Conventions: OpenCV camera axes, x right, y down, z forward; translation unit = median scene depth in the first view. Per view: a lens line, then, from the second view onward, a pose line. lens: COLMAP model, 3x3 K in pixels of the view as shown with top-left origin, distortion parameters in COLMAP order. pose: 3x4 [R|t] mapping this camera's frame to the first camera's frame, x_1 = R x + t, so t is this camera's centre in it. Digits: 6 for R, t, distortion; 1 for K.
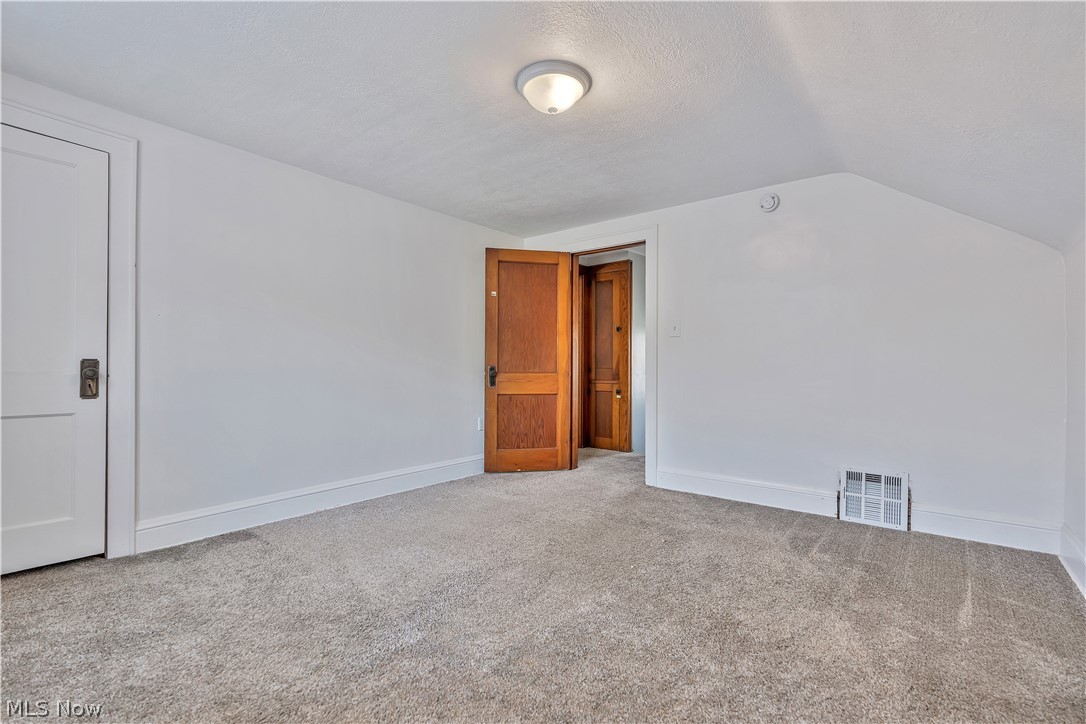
lens RADIAL K [[492.1, 0, 542.6], [0, 492.1, 366.3], [0, 0, 1]] dist [-0.004958, 0.002472]
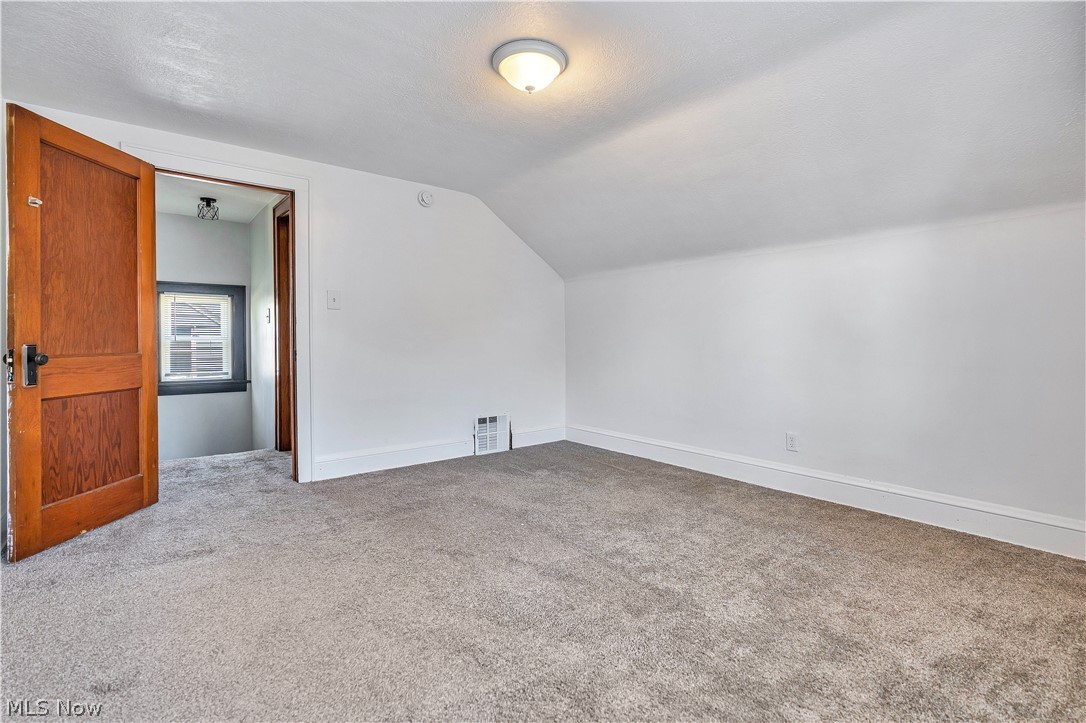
lens RADIAL K [[492.1, 0, 543.7], [0, 492.1, 338.5], [0, 0, 1]] dist [-0.004958, 0.002472]
pose [[0.223910, -0.005609, 0.974594, -0.470939], [-0.001982, 0.999979, 0.006210, -0.011133], [-0.974608, -0.003322, 0.223894, 0.372263]]
